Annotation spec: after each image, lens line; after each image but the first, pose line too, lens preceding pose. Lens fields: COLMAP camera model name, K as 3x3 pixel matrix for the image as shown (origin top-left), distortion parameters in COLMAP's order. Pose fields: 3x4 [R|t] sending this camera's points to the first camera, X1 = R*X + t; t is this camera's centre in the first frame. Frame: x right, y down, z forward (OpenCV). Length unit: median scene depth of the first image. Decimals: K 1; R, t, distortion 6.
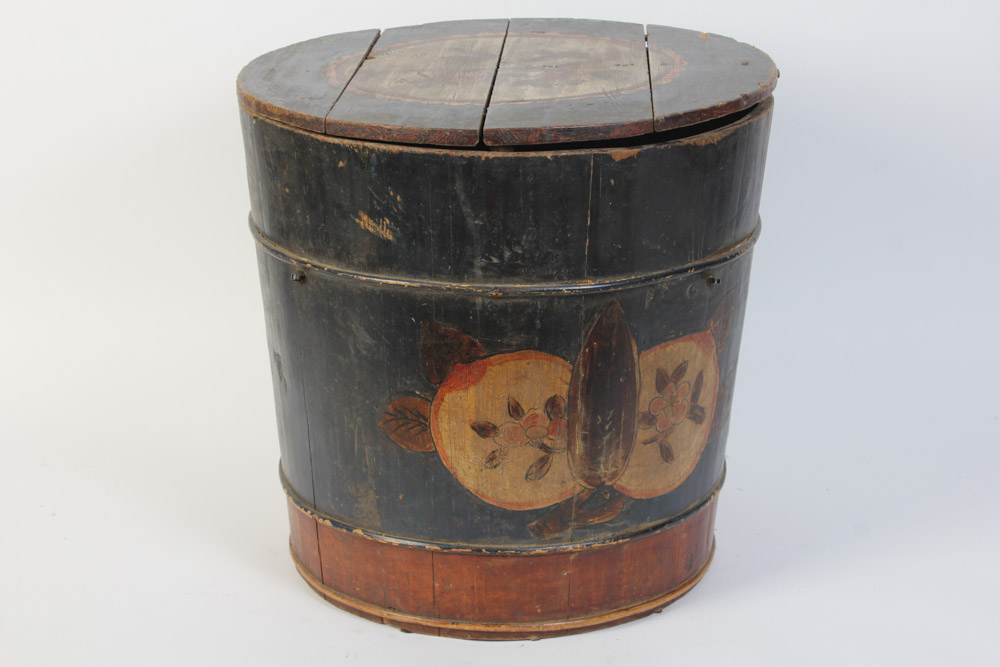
lens RADIAL K [[2027.9, 0, 477.3], [0, 2027.9, 343.8], [0, 0, 1]] dist [0.082983, 0.000000]
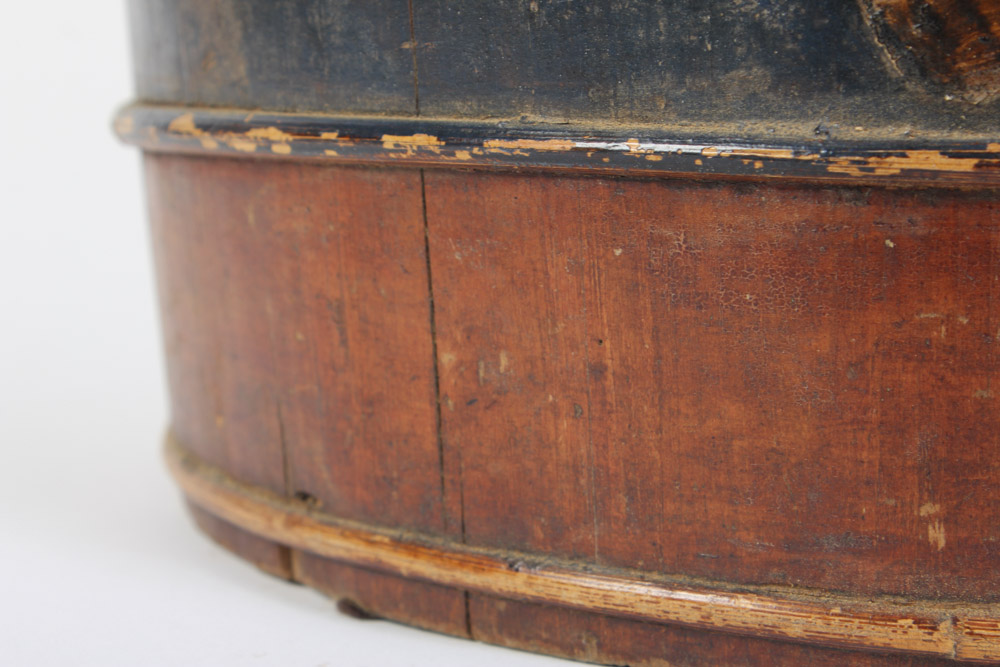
lens RADIAL K [[2359.6, 0, 462.9], [0, 2359.6, 350.2], [0, 0, 1]] dist [0.061770, 0.000000]
pose [[0.905183, 0.056440, -0.421258, 0.082905], [-0.131407, 0.979746, -0.151097, 0.156327], [0.404198, 0.192127, 0.894266, 0.802448]]
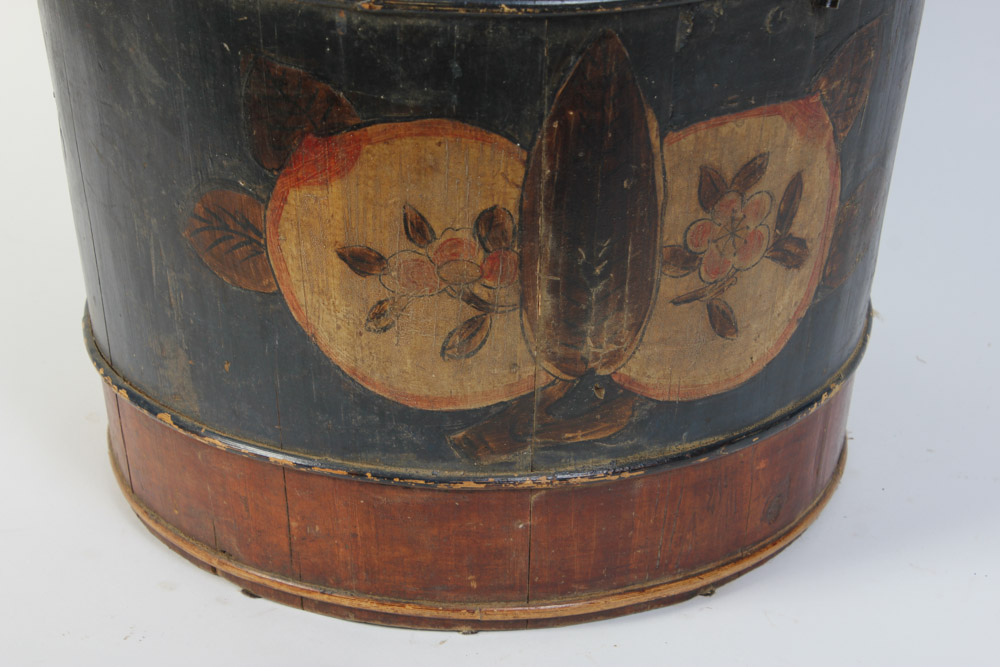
lens RADIAL K [[2359.6, 0, 492.1], [0, 2359.6, 339.8], [0, 0, 1]] dist [0.061770, 0.000000]
pose [[0.987756, 0.074938, -0.136826, 0.120945], [-0.056529, 0.989395, 0.133796, -0.021618], [0.145402, -0.124423, 0.981518, 0.384562]]
